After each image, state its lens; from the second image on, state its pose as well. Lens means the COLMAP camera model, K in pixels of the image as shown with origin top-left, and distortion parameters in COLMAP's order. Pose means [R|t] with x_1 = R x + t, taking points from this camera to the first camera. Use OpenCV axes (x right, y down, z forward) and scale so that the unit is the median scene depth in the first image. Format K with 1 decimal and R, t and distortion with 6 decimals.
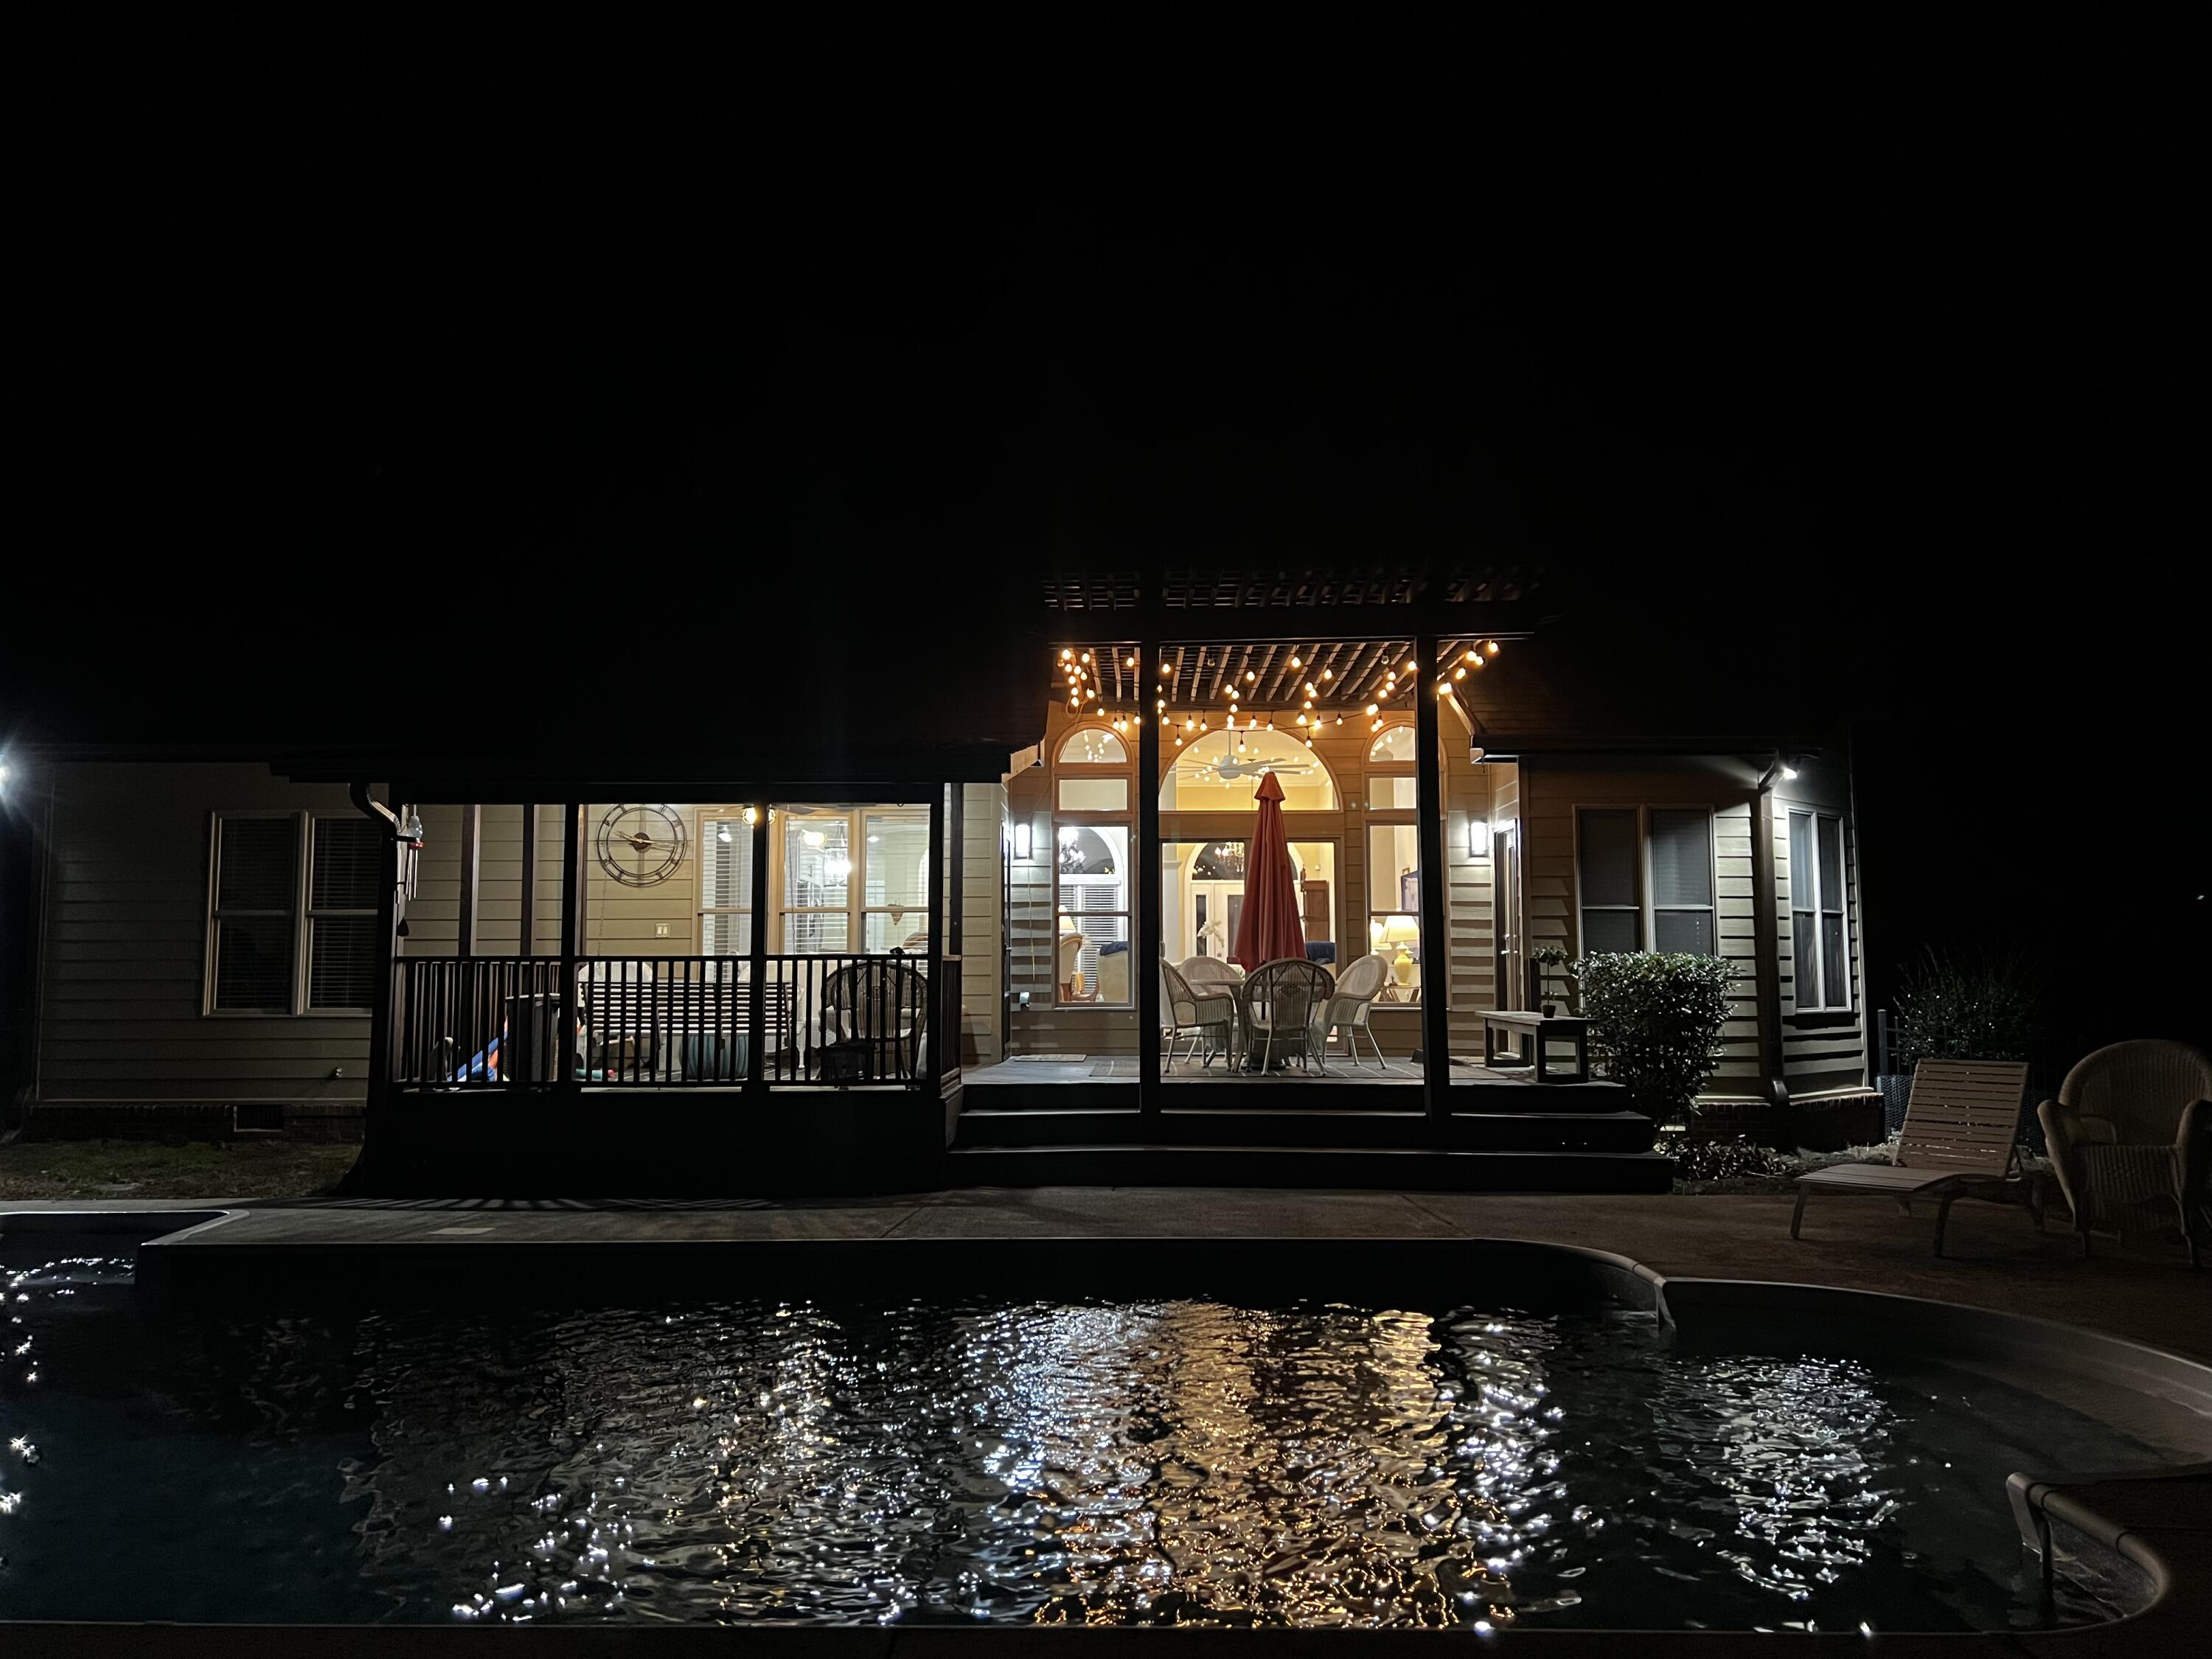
lens RADIAL K [[1670.6, 0, 1057.9], [0, 1670.6, 828.2], [0, 0, 1]] dist [0.001934, 0.000179]
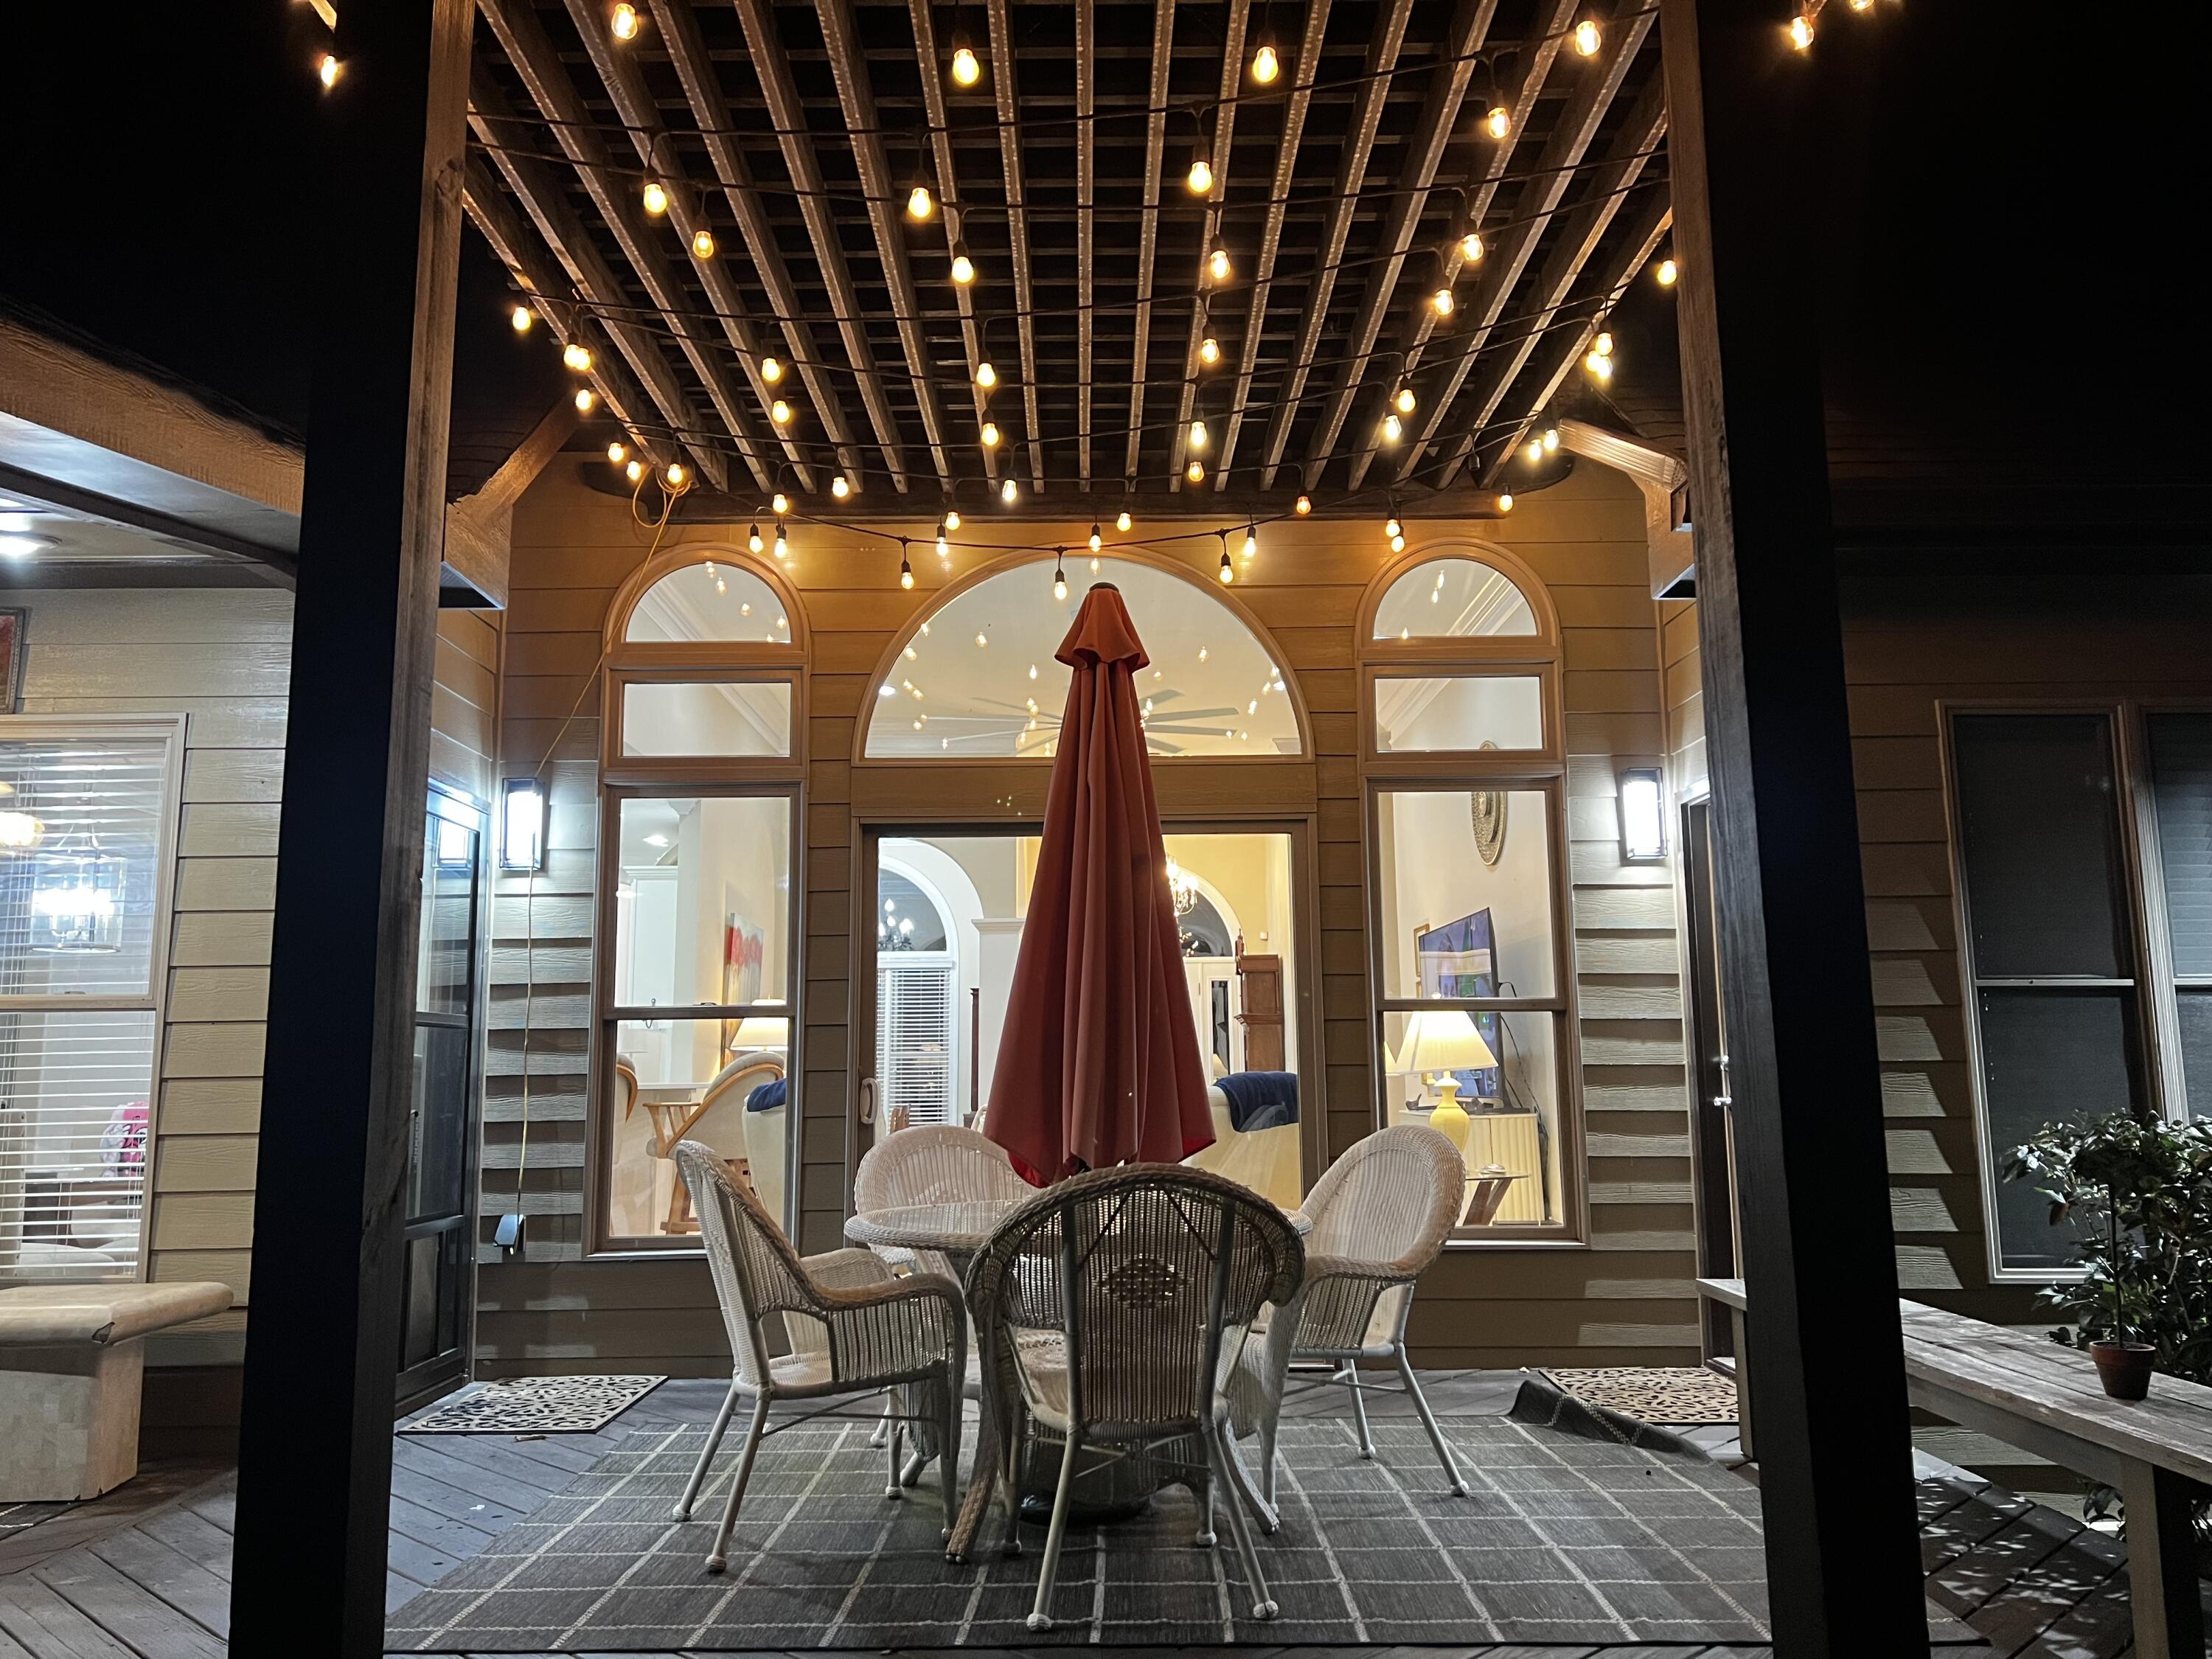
lens RADIAL K [[1663.9, 0, 1106.0], [0, 1663.9, 829.5], [0, 0, 1]] dist [0.003474, 0.000507]
pose [[0.998490, -0.002008, 0.054895, 0.097809], [0.005367, 0.998116, -0.061119, 0.032762], [-0.054668, 0.061321, 0.996620, 0.598308]]
